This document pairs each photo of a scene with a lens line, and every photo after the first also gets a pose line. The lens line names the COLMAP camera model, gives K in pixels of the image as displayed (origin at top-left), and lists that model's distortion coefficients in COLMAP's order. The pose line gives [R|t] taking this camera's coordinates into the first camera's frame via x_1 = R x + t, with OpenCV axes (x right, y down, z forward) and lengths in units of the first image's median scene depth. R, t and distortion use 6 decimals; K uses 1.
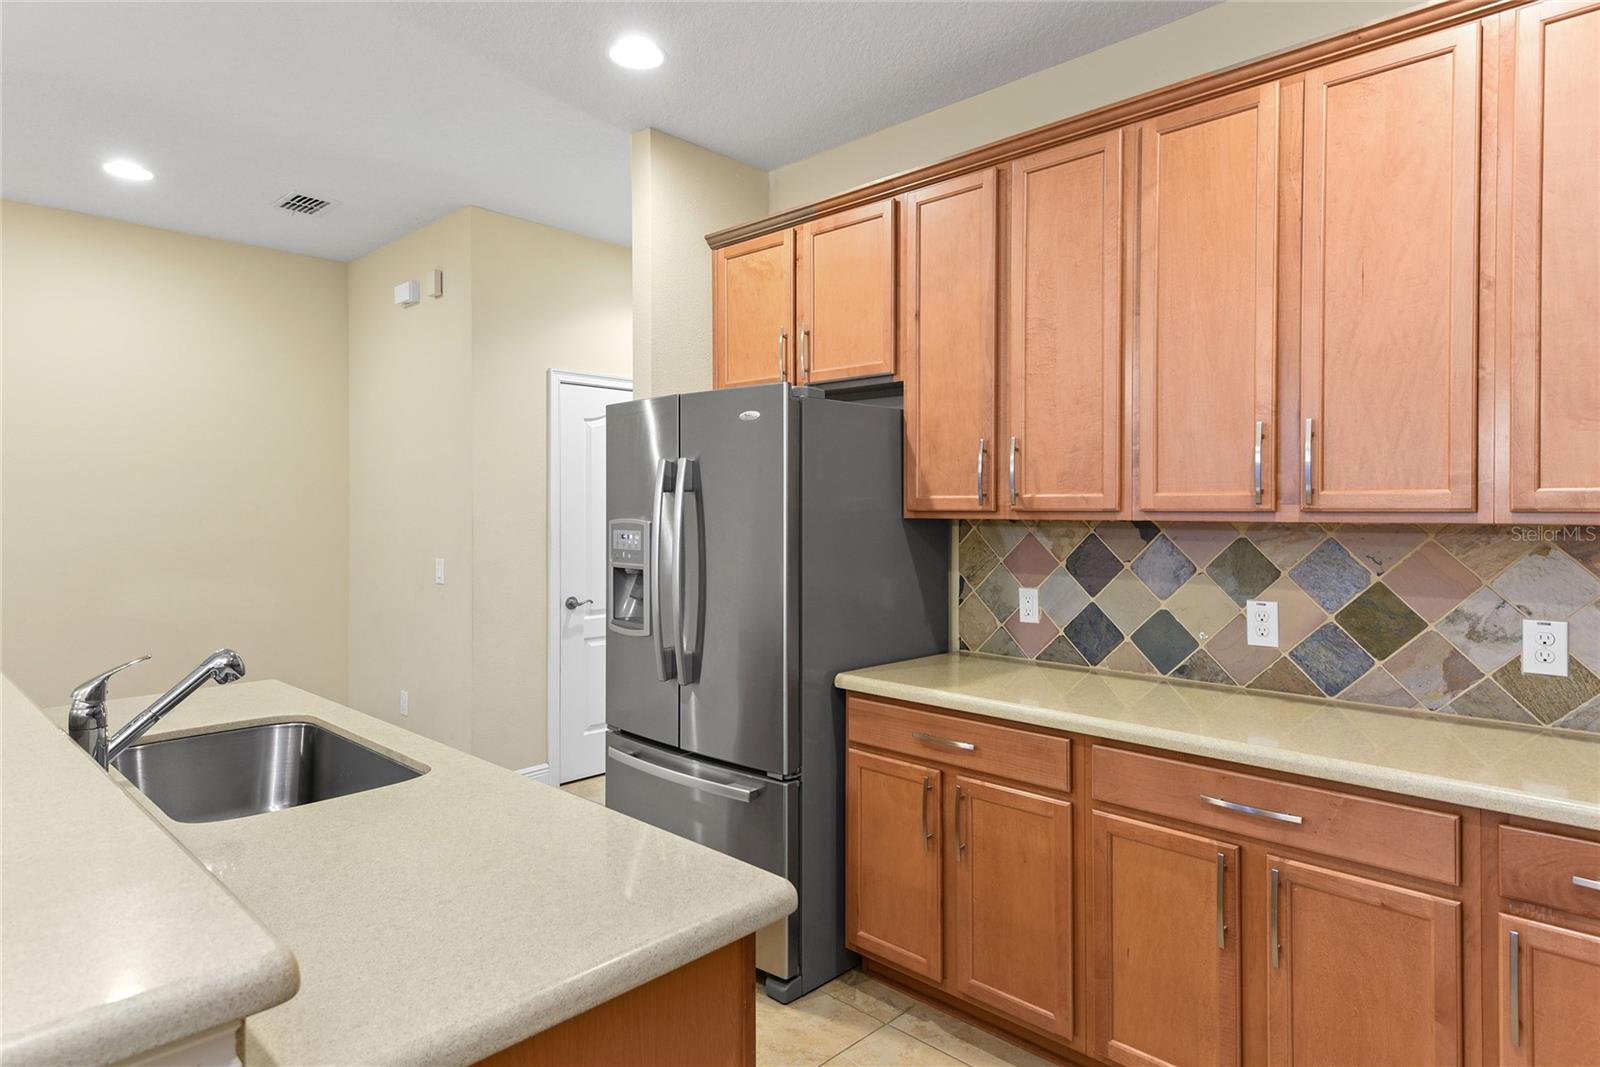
lens RADIAL K [[911.0, 0, 799.3], [0, 911.0, 509.9], [0, 0, 1]] dist [0.025895, 0.000195]
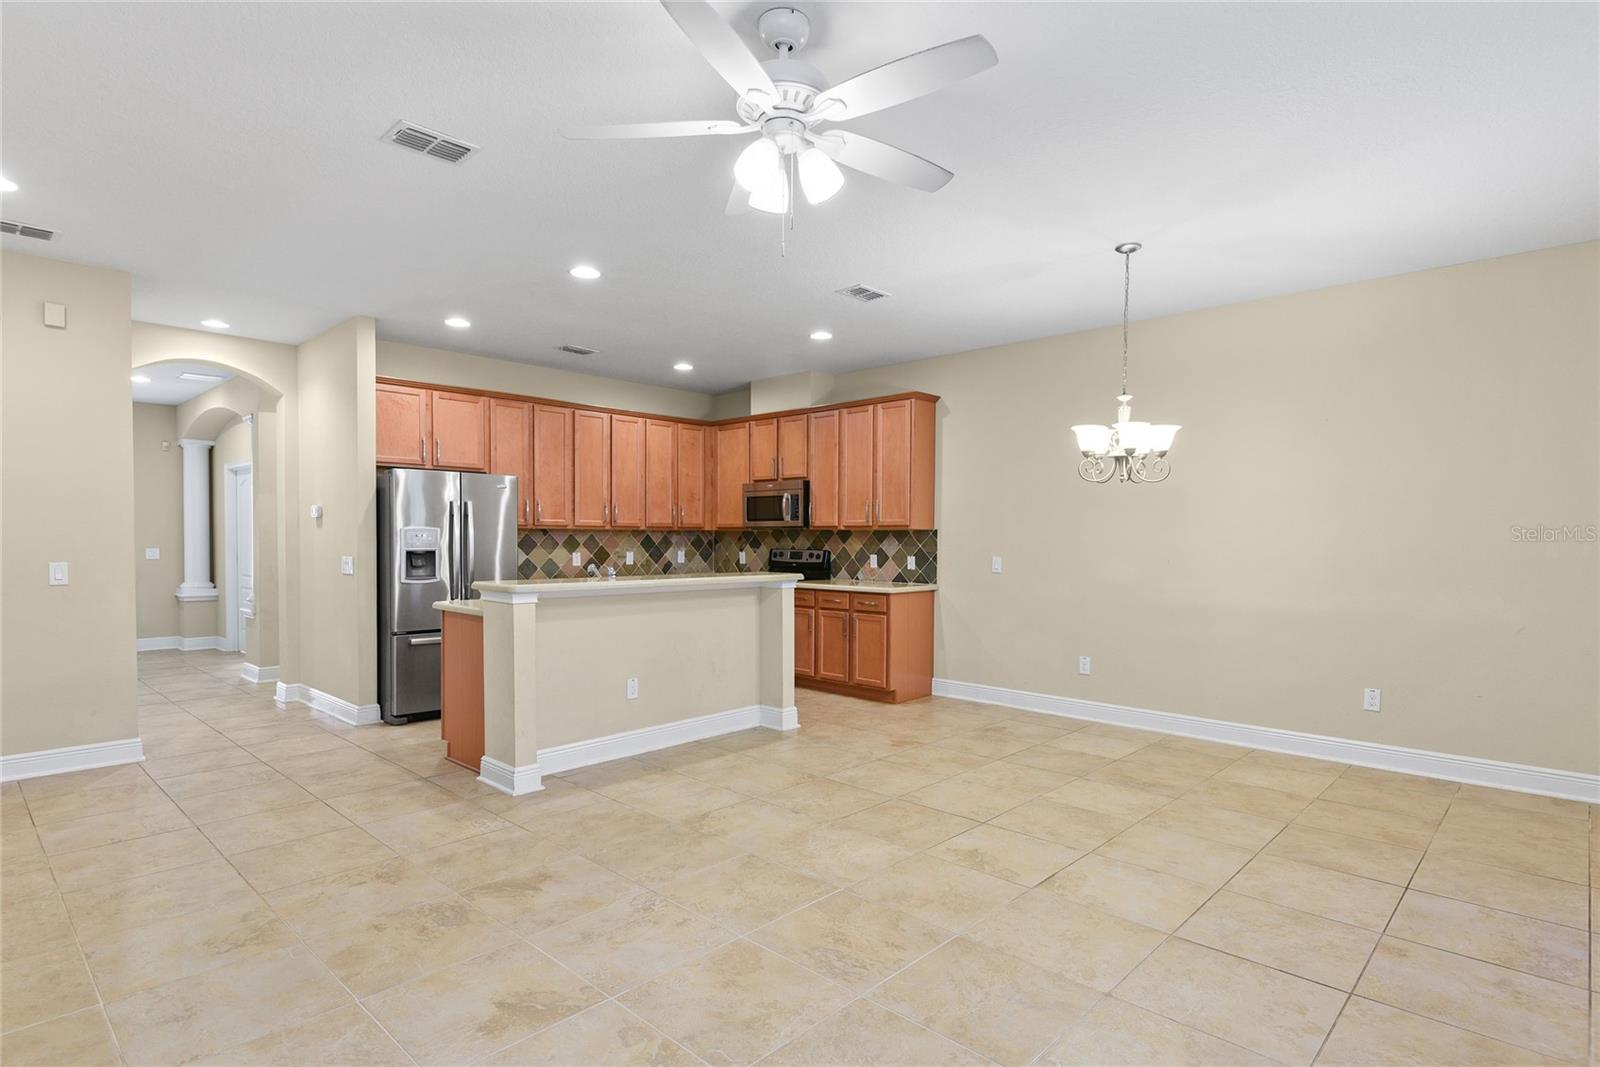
lens RADIAL K [[824.3, 0, 801.7], [0, 824.3, 556.0], [0, 0, 1]] dist [0.021362, -0.000882]
pose [[-0.008827, -0.025475, 0.999636, -2.495348], [-0.003706, 0.999669, 0.025444, 0.029836], [-0.999954, -0.003480, -0.008918, 0.187449]]
